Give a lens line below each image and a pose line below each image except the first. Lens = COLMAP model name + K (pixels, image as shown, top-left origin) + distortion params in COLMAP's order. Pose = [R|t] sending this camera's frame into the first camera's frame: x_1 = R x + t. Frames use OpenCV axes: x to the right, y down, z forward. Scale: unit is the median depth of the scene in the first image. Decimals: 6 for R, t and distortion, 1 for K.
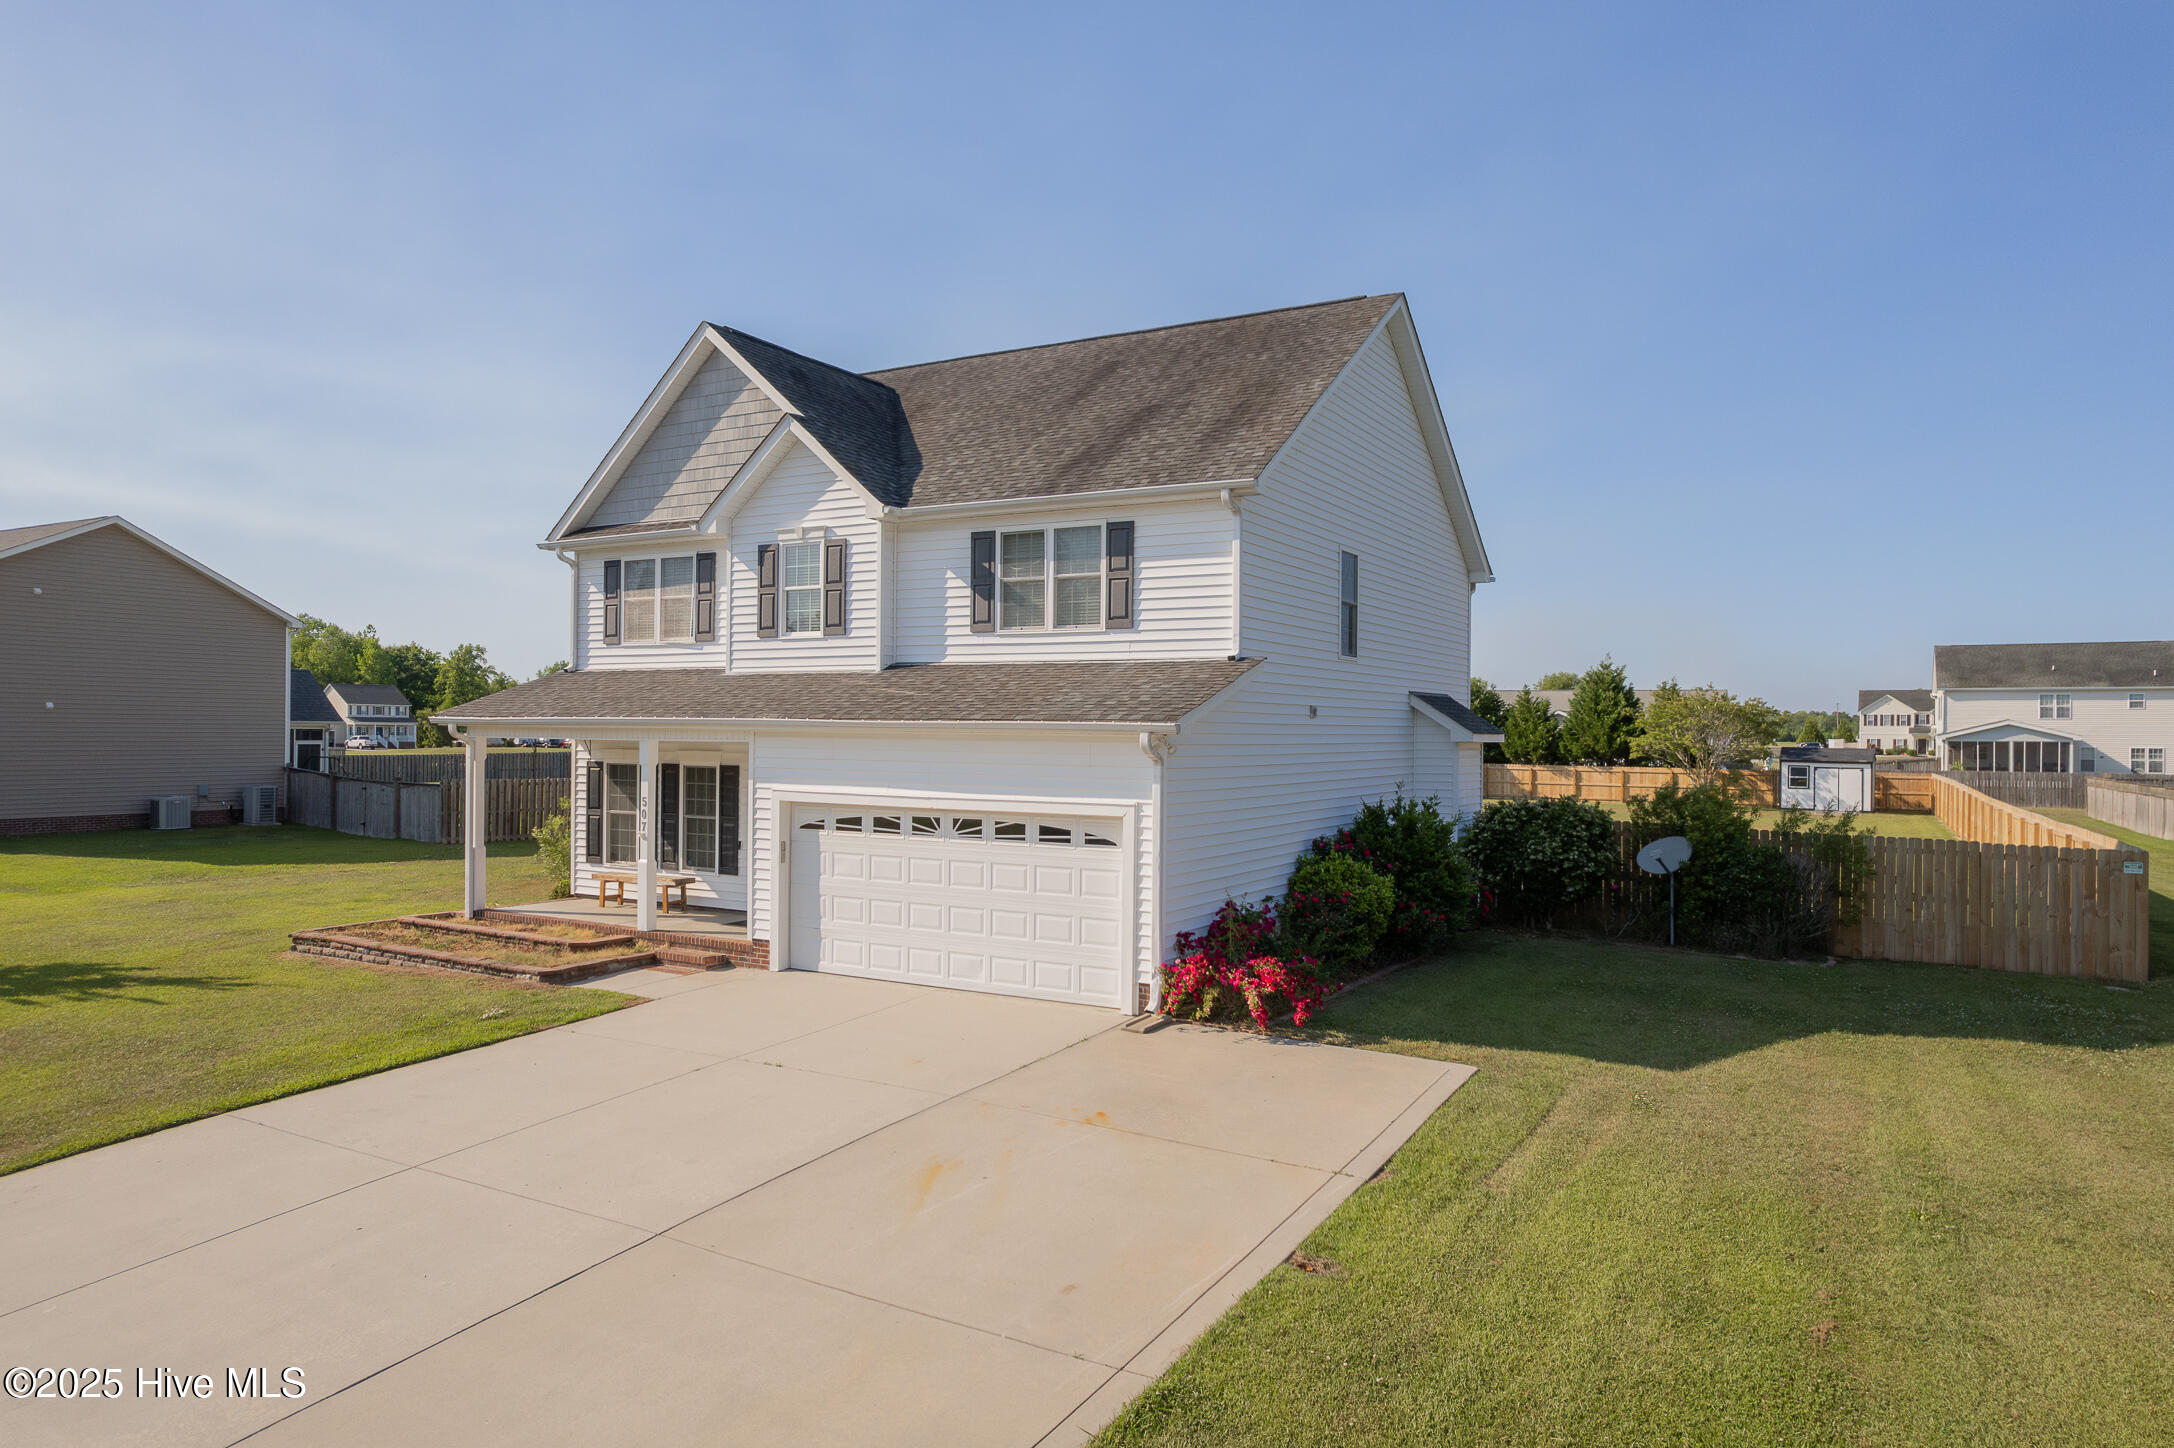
lens RADIAL K [[1389.1, 0, 1085.3], [0, 1389.1, 728.2], [0, 0, 1]] dist [-0.073062, 0.081086]
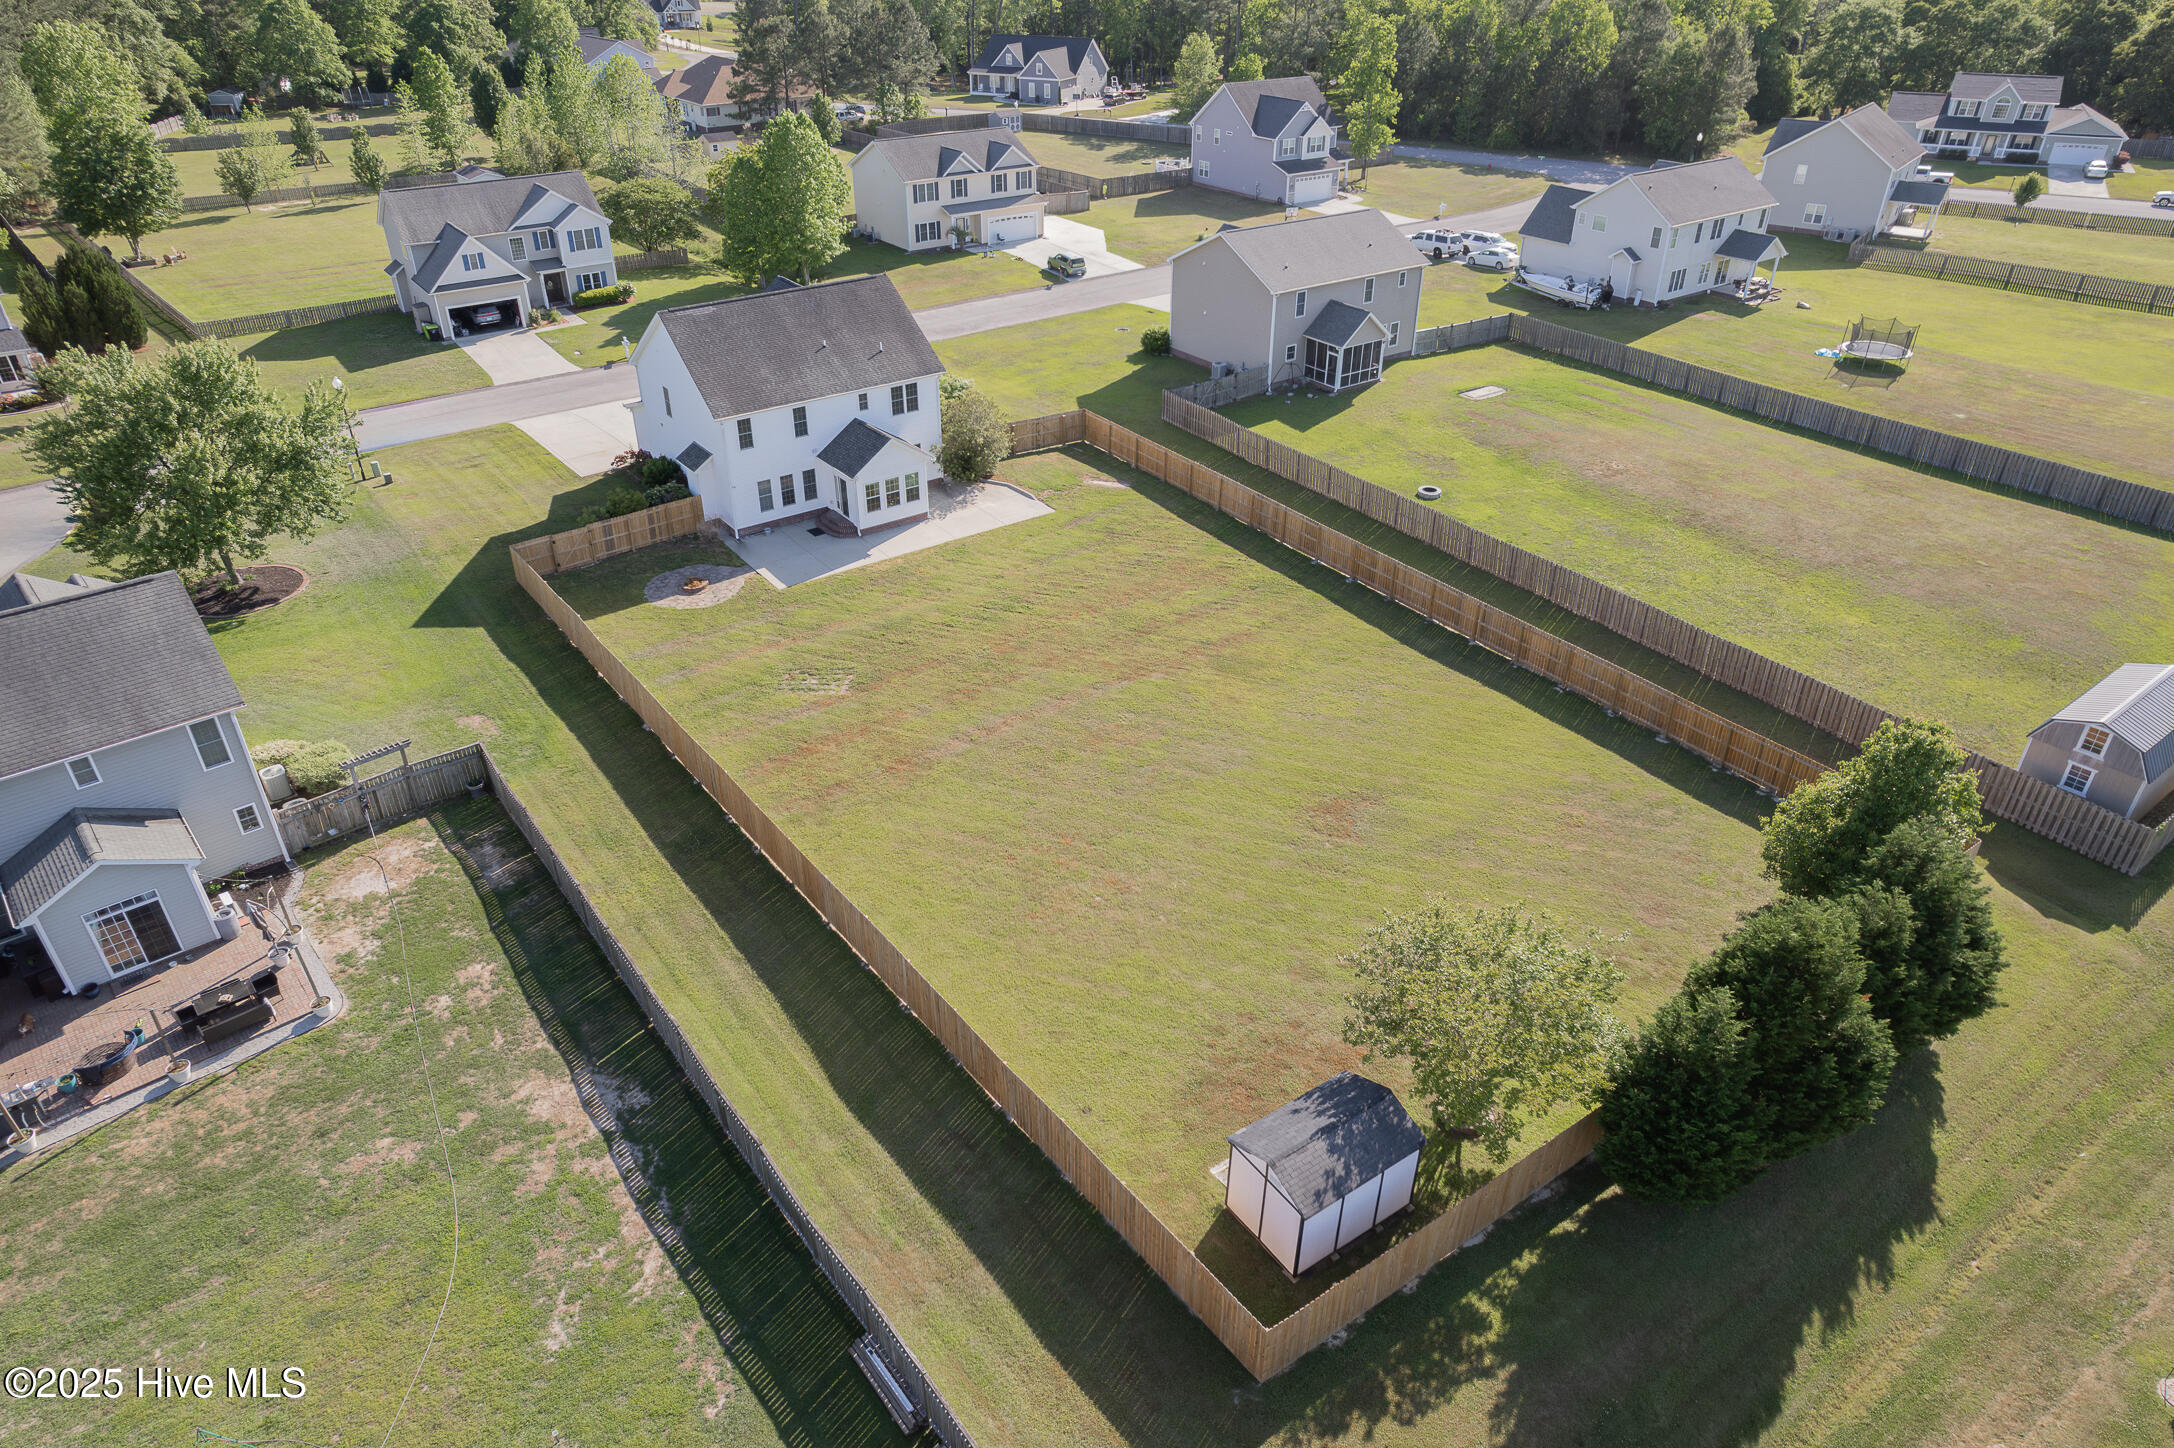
lens RADIAL K [[1389.1, 0, 1085.0], [0, 1389.1, 726.4], [0, 0, 1]] dist [-0.073062, 0.081086]
pose [[-0.407767, 0.468582, -0.783682, 2.951841], [-0.001753, 0.857875, 0.513856, -1.216094], [0.913084, 0.210907, -0.348992, 3.458493]]
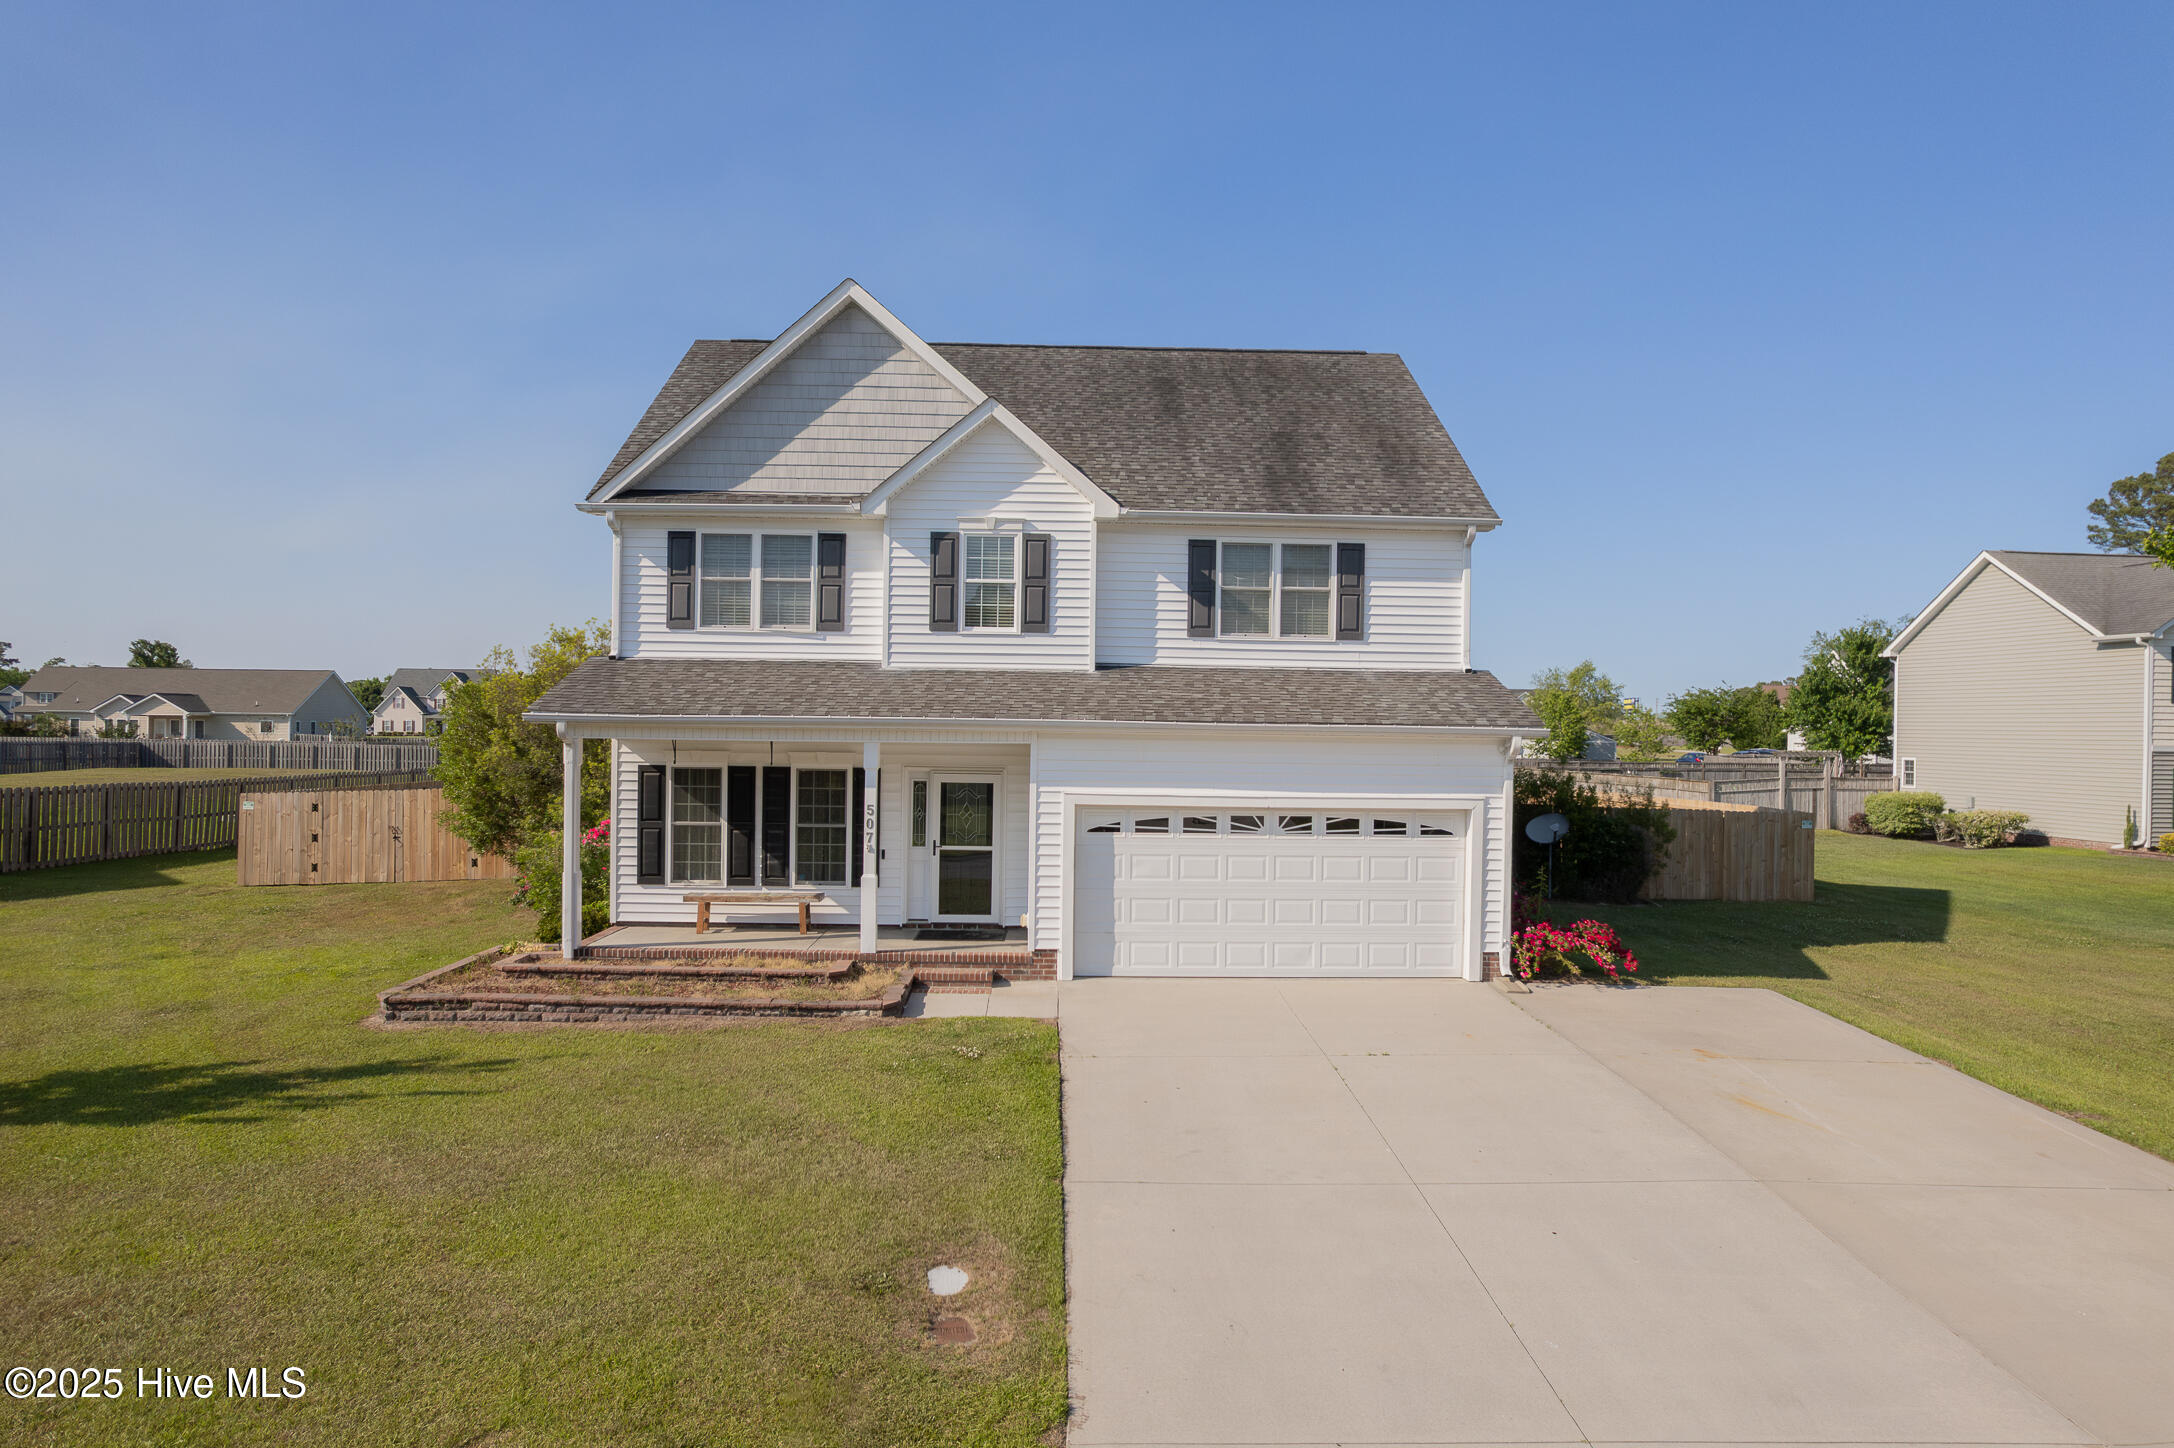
lens RADIAL K [[1389.1, 0, 1088.7], [0, 1389.1, 730.5], [0, 0, 1]] dist [-0.073062, 0.081086]
pose [[0.853593, -0.000231, 0.520941, -0.655602], [-0.005294, 0.999944, 0.009118, -0.007661], [-0.520914, -0.010541, 0.853544, 0.149913]]
